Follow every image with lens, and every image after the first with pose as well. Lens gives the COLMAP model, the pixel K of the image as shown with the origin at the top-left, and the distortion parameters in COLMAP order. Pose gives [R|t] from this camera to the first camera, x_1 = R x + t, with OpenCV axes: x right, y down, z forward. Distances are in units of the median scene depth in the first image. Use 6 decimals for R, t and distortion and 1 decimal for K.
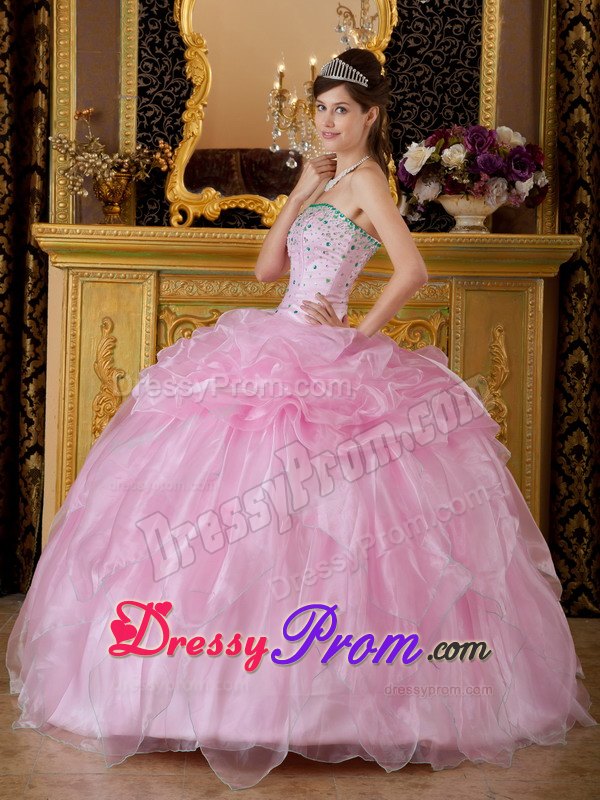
lens RADIAL K [[1471.2, 0, 295.6], [0, 1471.2, 366.9], [0, 0, 1]] dist [0.293999, 0.000000]
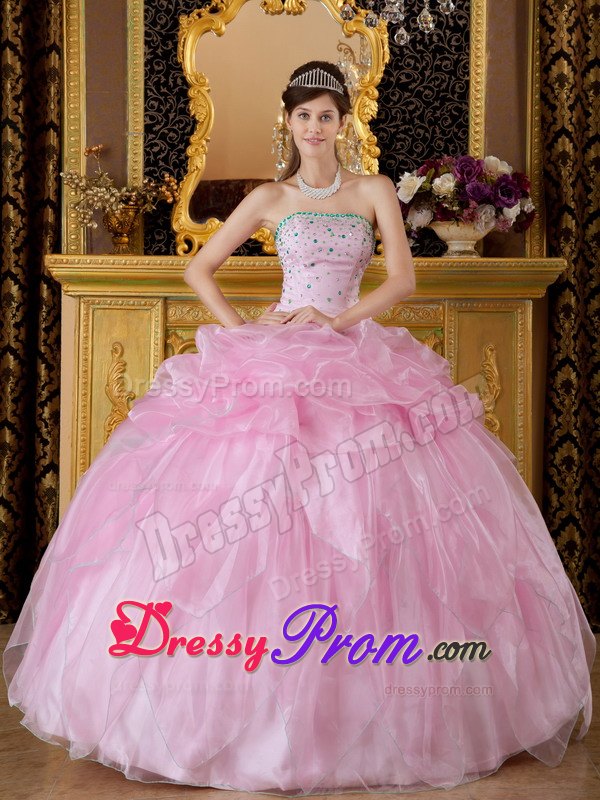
lens RADIAL K [[1483.5, 0, 302.6], [0, 1483.5, 368.4], [0, 0, 1]] dist [0.290464, 0.000000]
pose [[0.999857, -0.014584, -0.008503, 0.012761], [0.014416, 0.999706, -0.019482, 0.007328], [0.008785, 0.019357, 0.999774, -0.056777]]
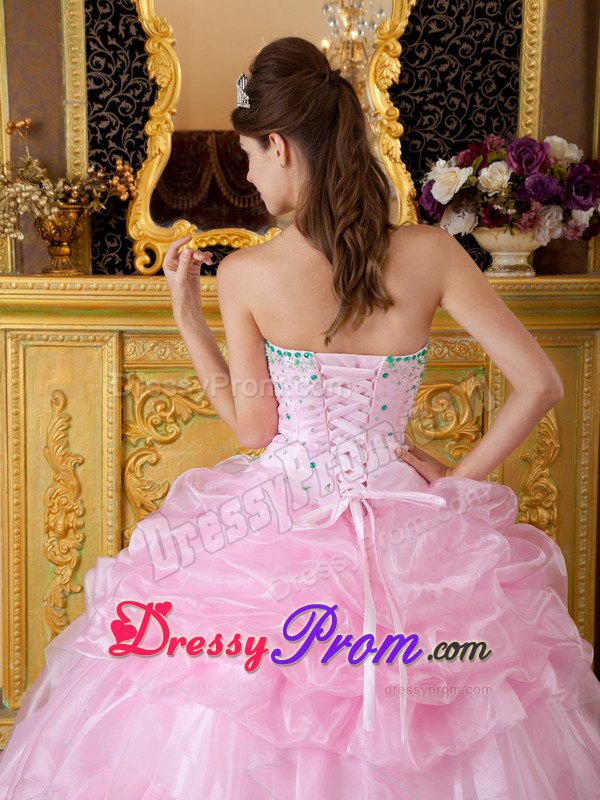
lens RADIAL K [[1237.8, 0, 299.3], [0, 1237.8, 439.6], [0, 0, 1]] dist [0.205620, 0.000000]
pose [[0.999448, -0.021283, 0.025524, -0.015164], [0.018430, 0.994062, 0.107245, -0.074726], [-0.027655, -0.106716, 0.993905, 0.318654]]
